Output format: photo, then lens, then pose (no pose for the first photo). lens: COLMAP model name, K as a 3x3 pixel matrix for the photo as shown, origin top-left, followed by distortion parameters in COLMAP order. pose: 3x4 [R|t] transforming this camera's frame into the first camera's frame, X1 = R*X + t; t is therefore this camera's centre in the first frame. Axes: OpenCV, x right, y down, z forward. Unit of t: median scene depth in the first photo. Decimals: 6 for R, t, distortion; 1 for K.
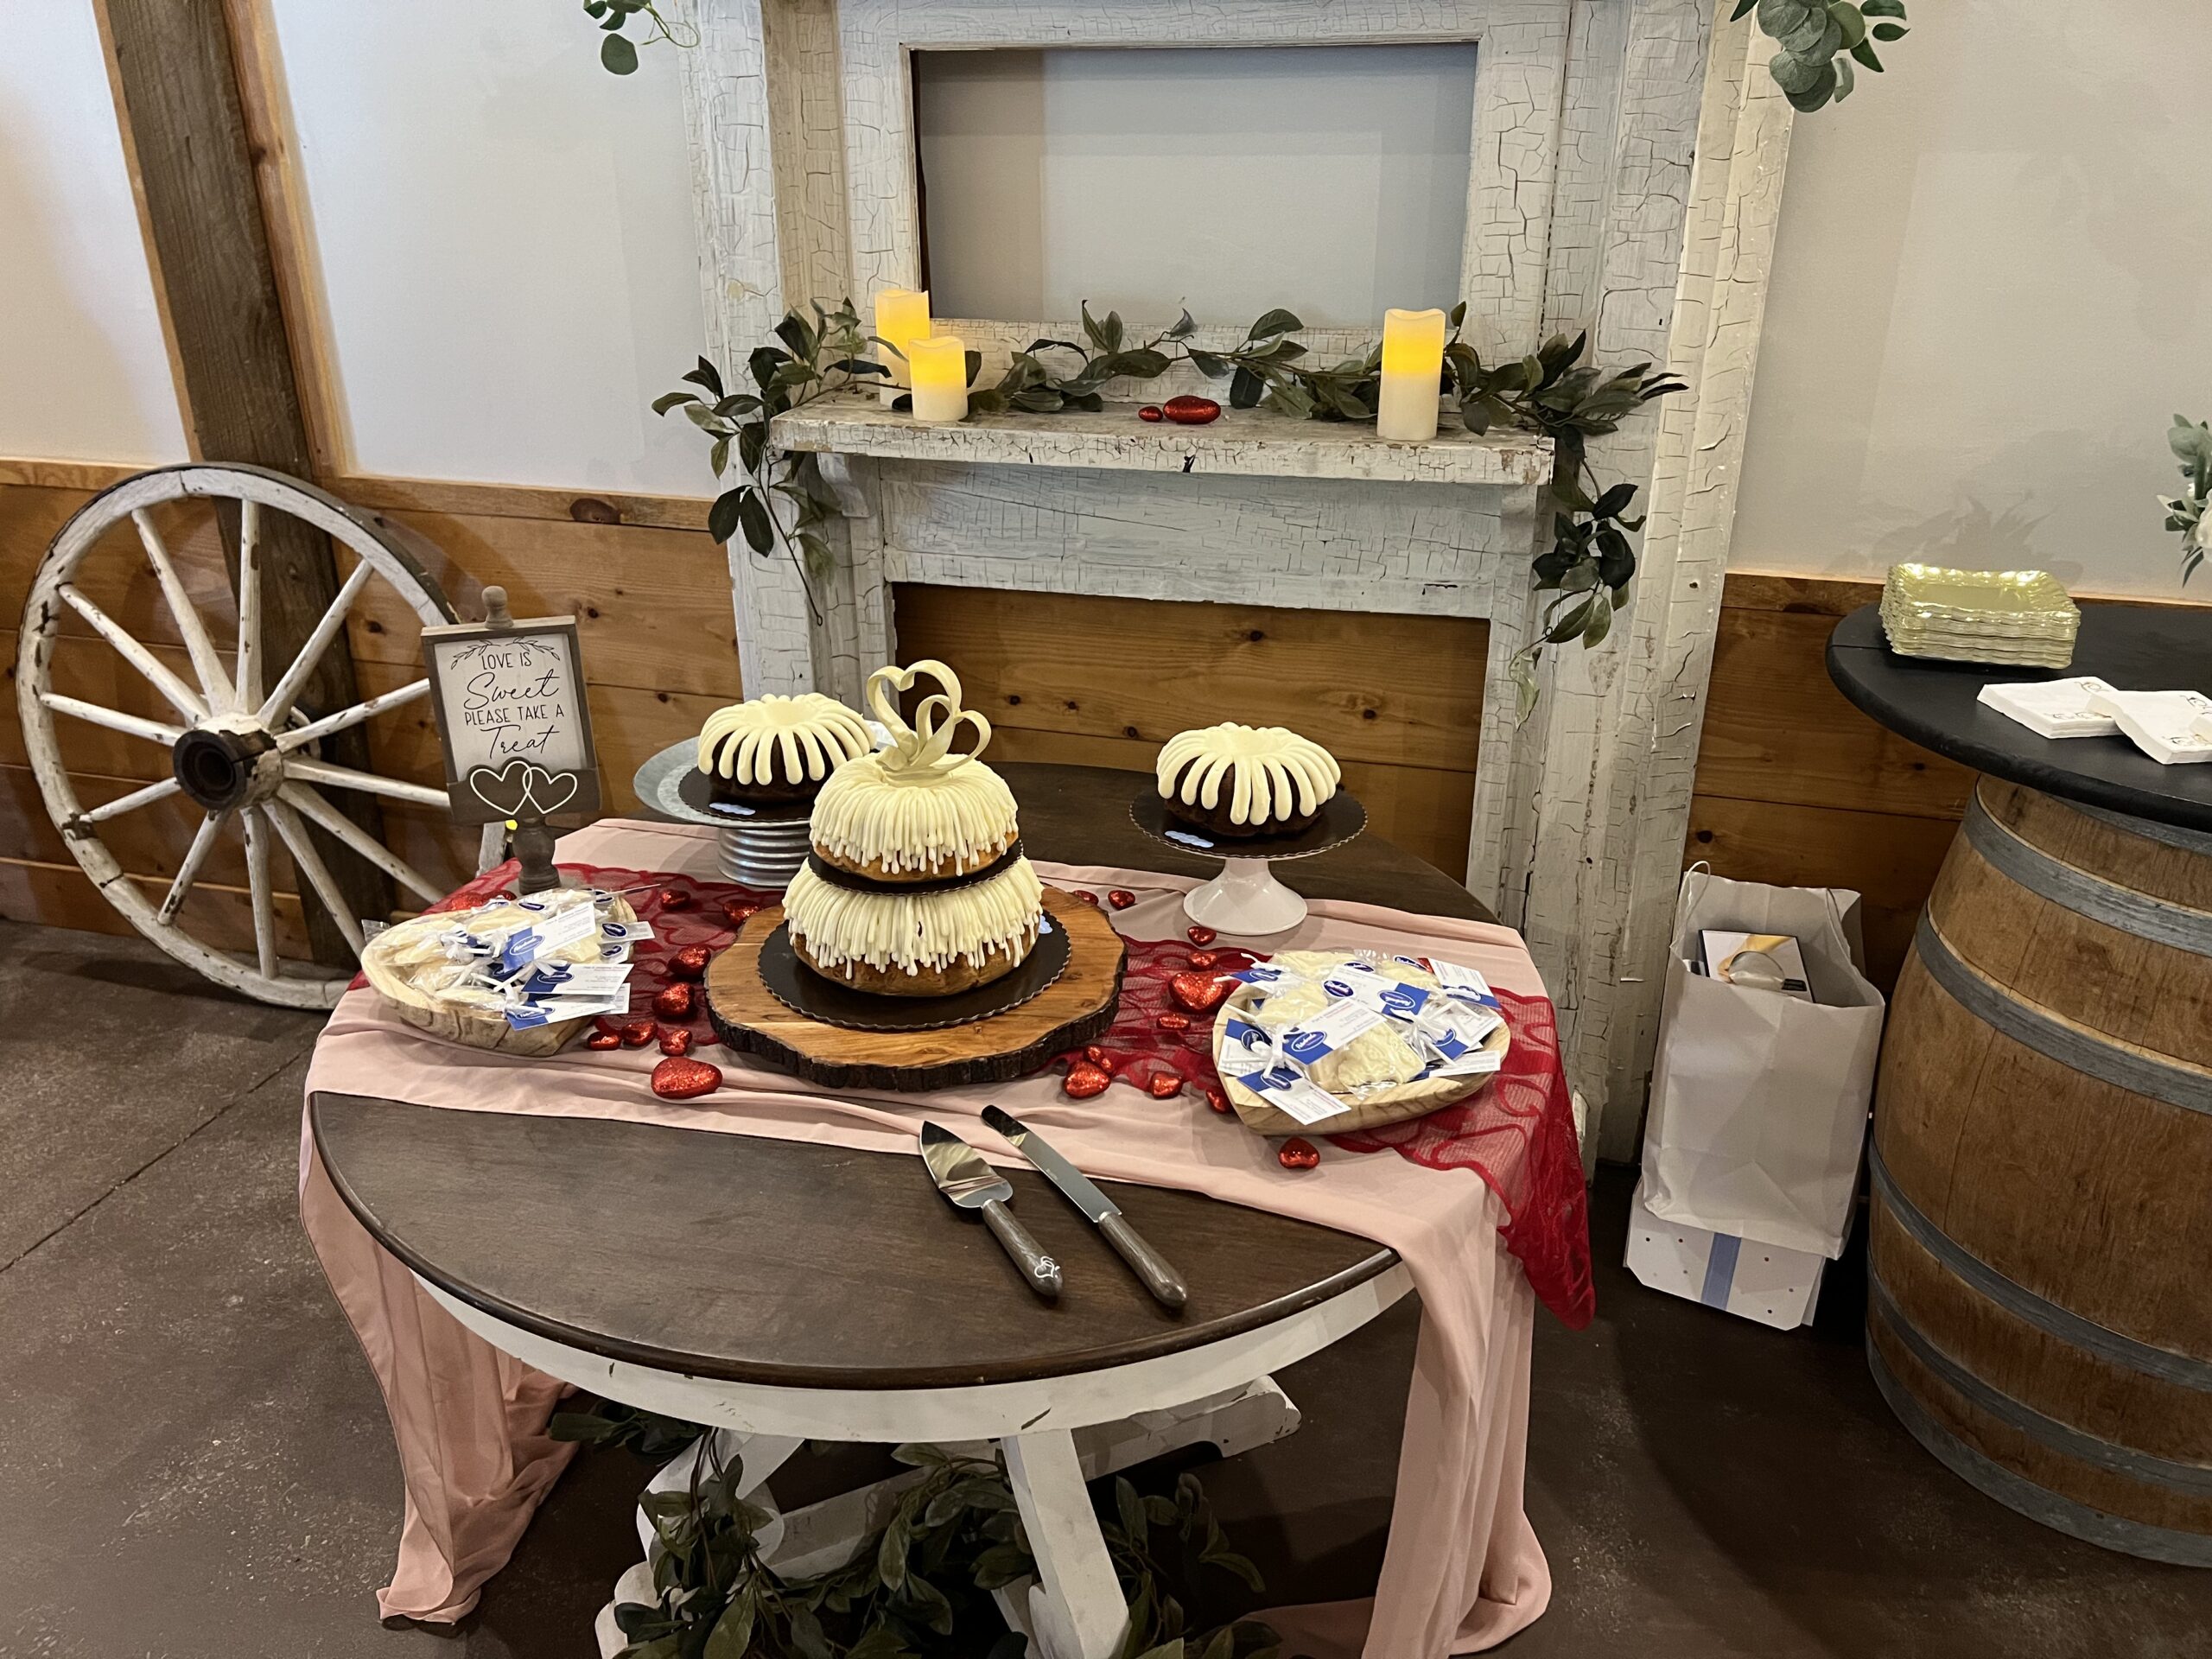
lens RADIAL K [[1642.7, 0, 1102.7], [0, 1642.7, 833.0], [0, 0, 1]] dist [0.062064, -0.075058]
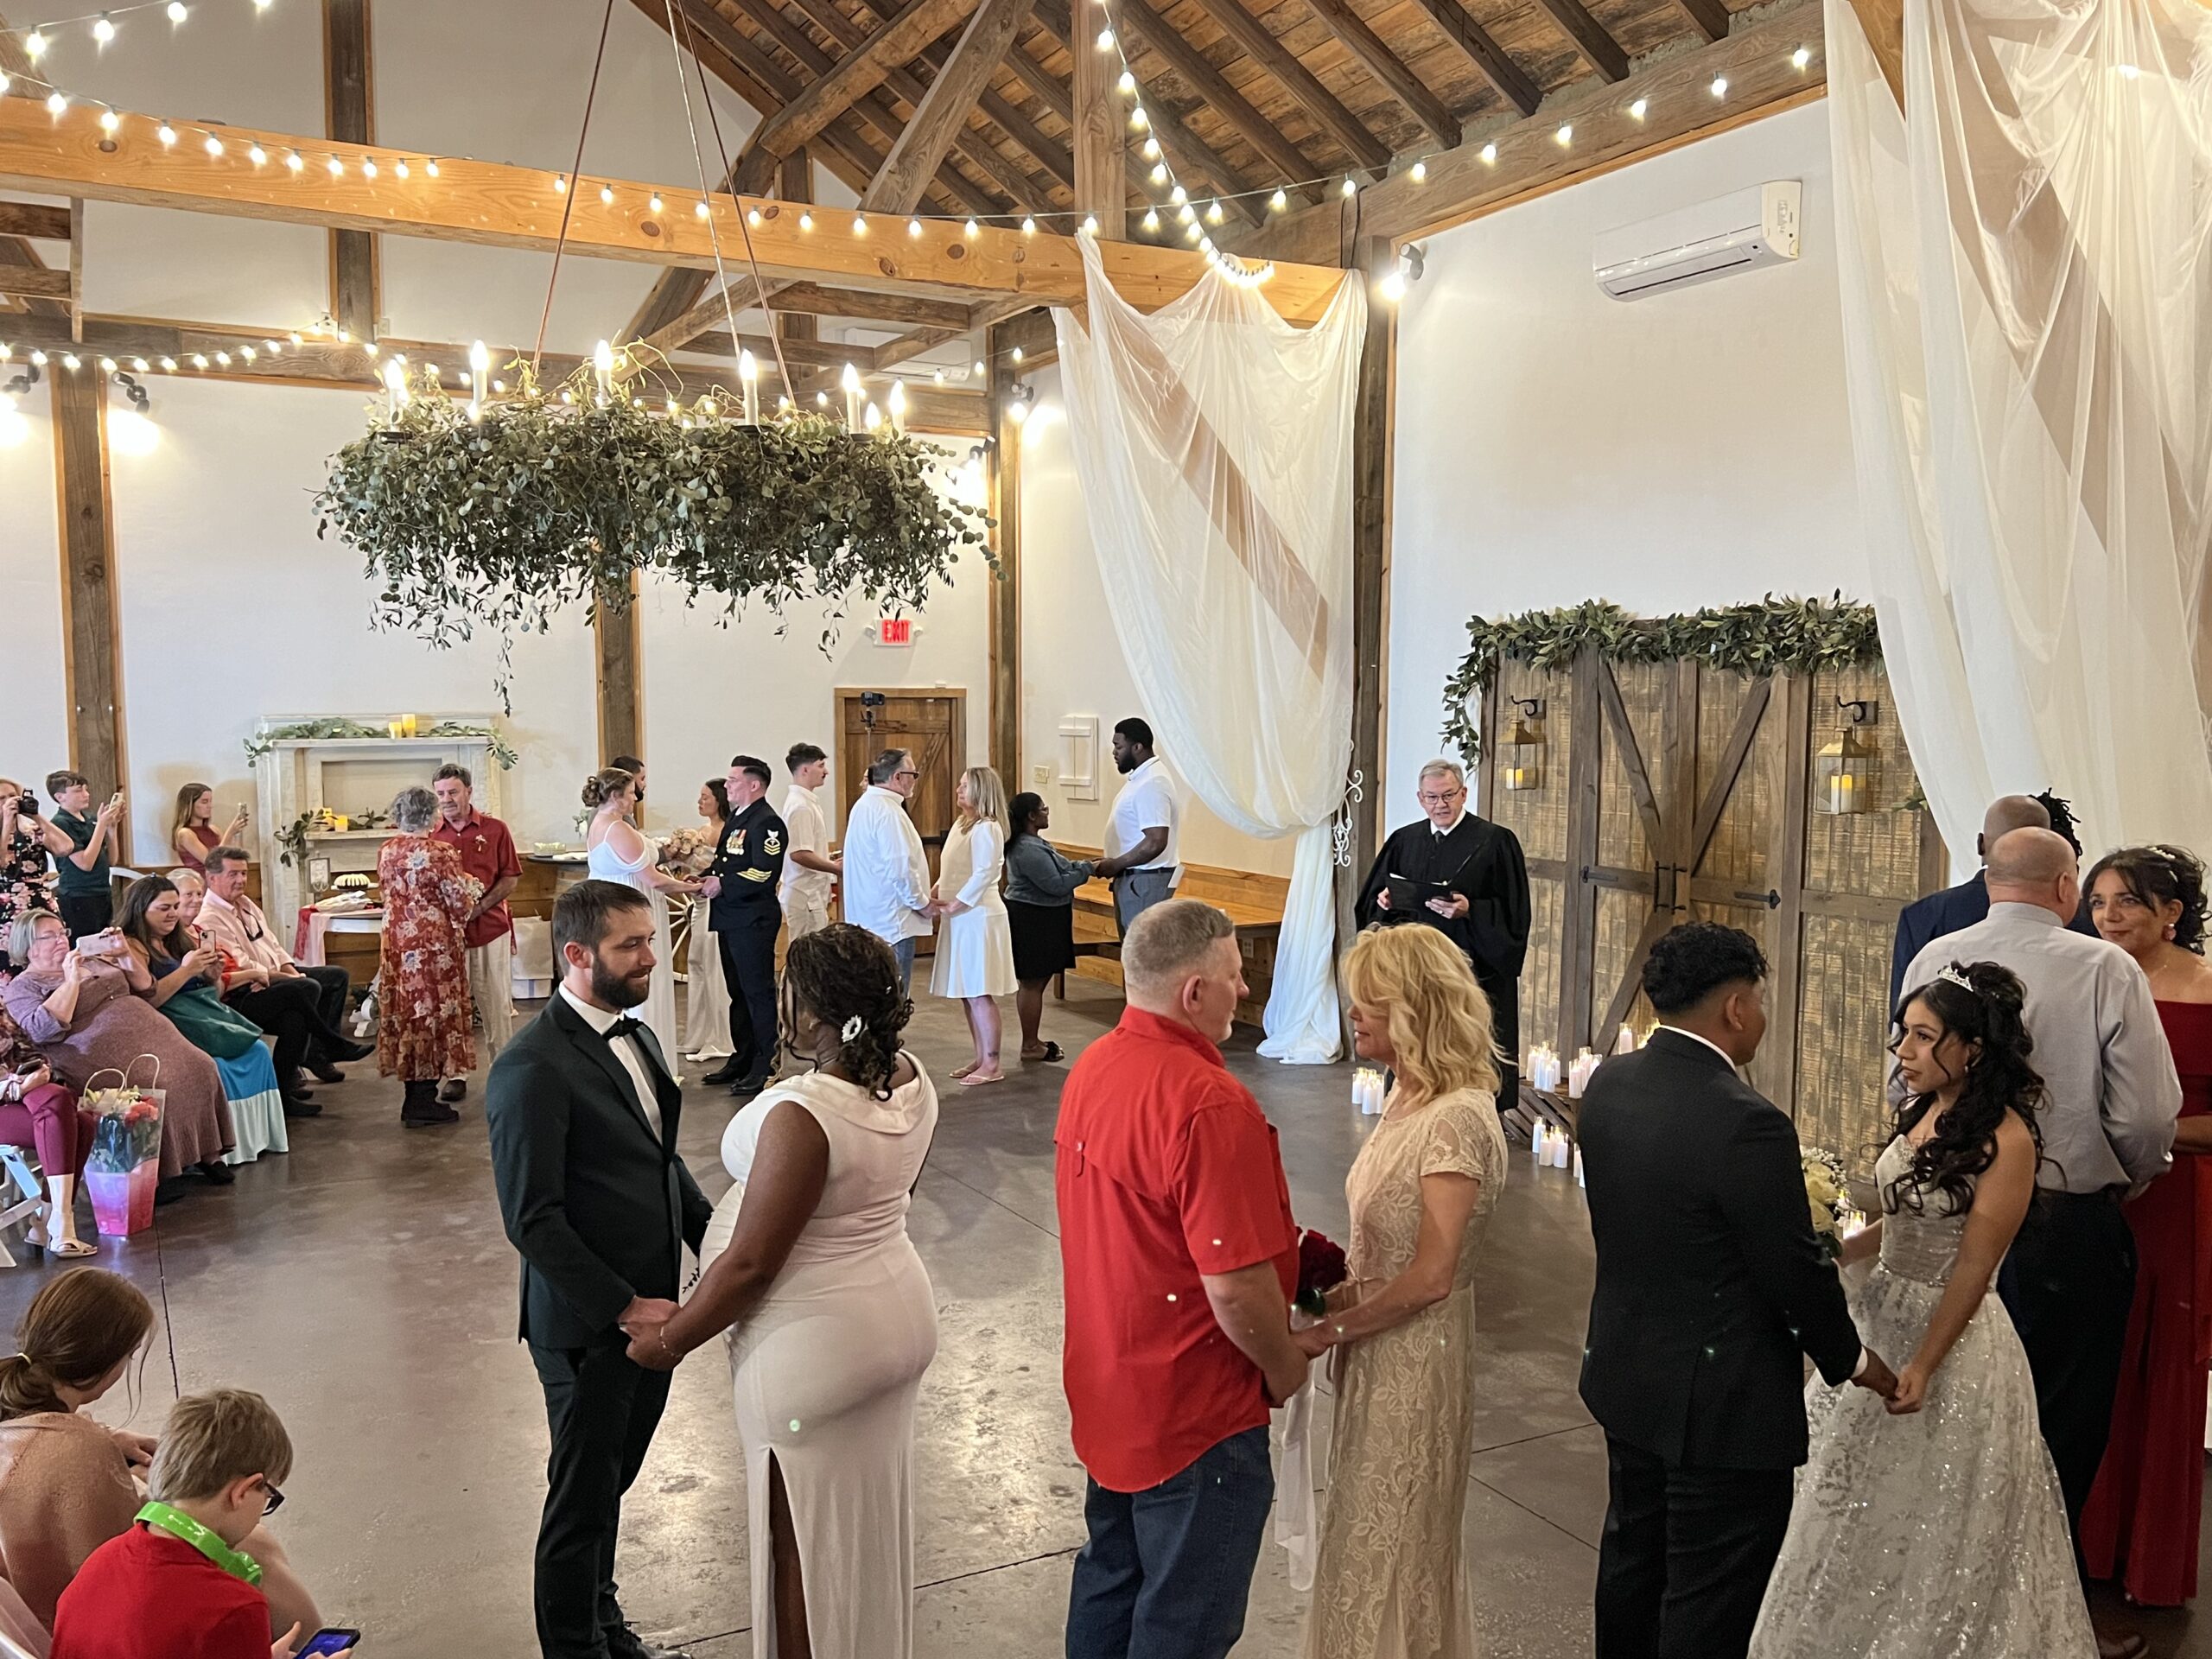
lens RADIAL K [[1841.9, 0, 1089.5], [0, 1841.9, 869.4], [0, 0, 1]] dist [0.040760, -0.040300]
pose [[0.716486, -0.060462, 0.694976, -2.275867], [0.286271, 0.933973, -0.213876, 1.615362], [-0.636158, 0.352190, 0.686488, -4.011649]]
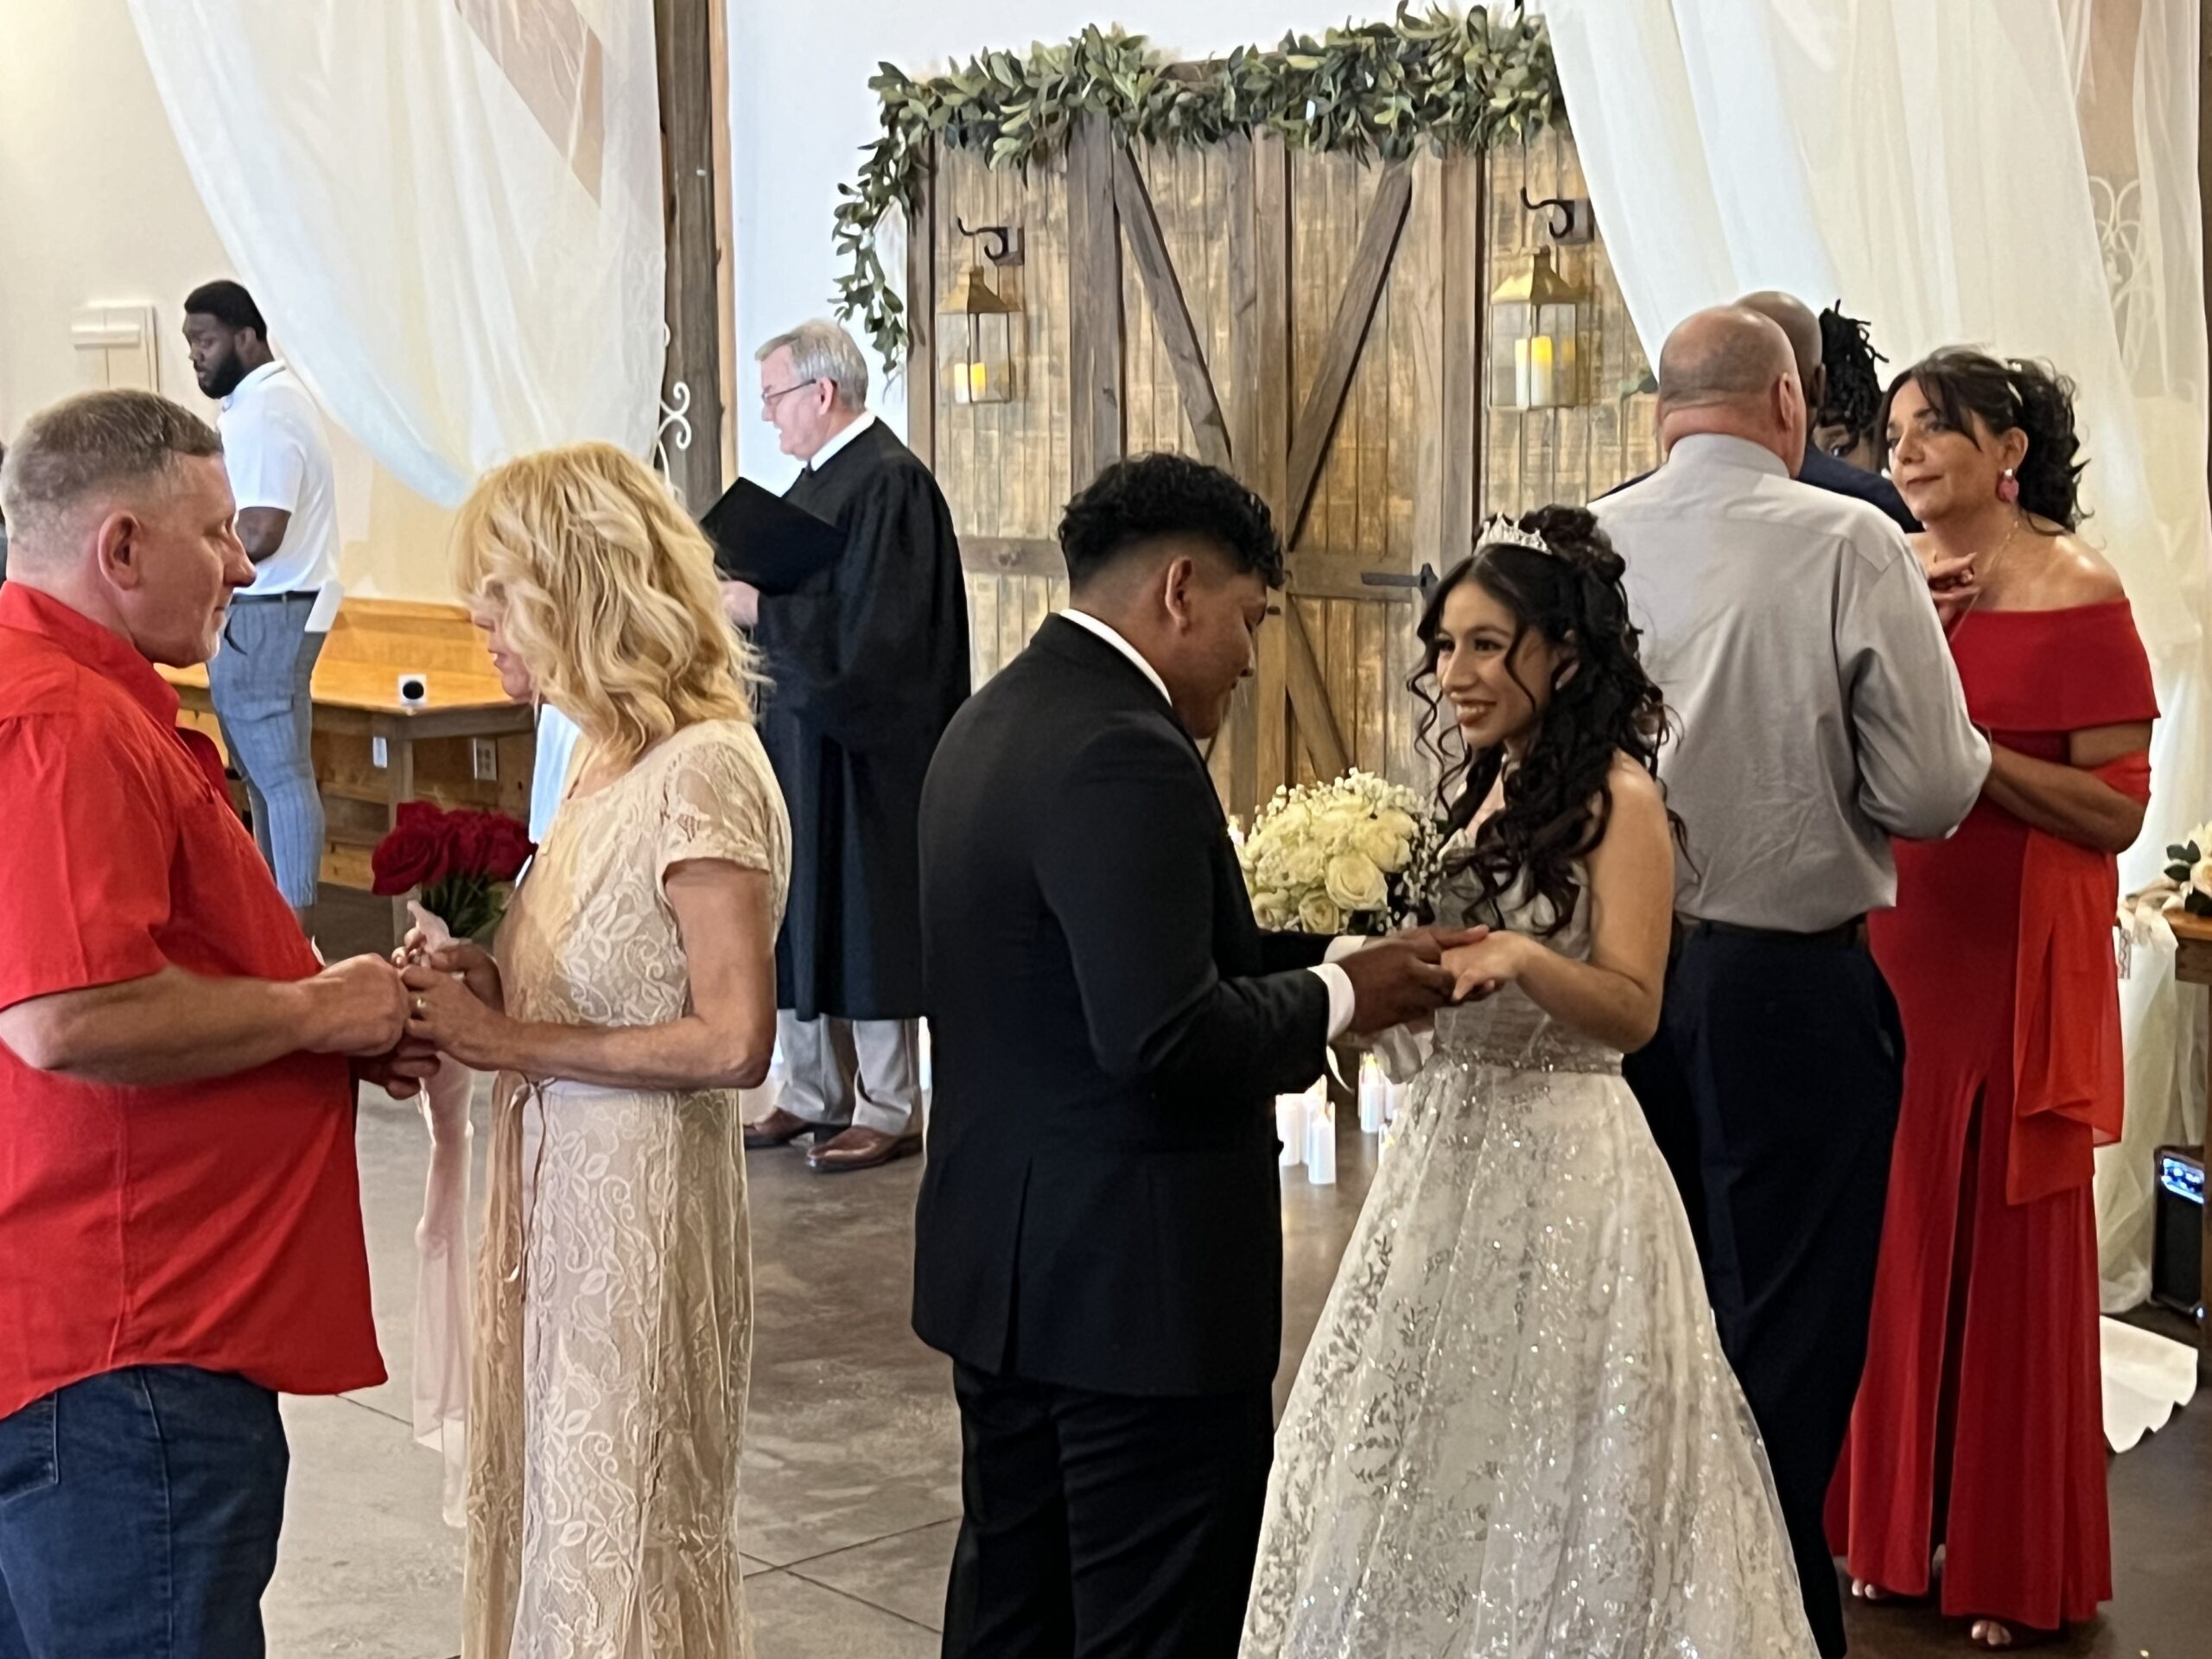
lens RADIAL K [[3677.0, 0, 1120.1], [0, 3677.0, 832.9], [0, 0, 1]] dist [0.196910, 0.000000]
pose [[0.536040, -0.106819, 0.837407, -2.254242], [0.355497, 0.928282, -0.109150, 1.826038], [-0.765691, 0.356204, 0.535571, -4.089194]]
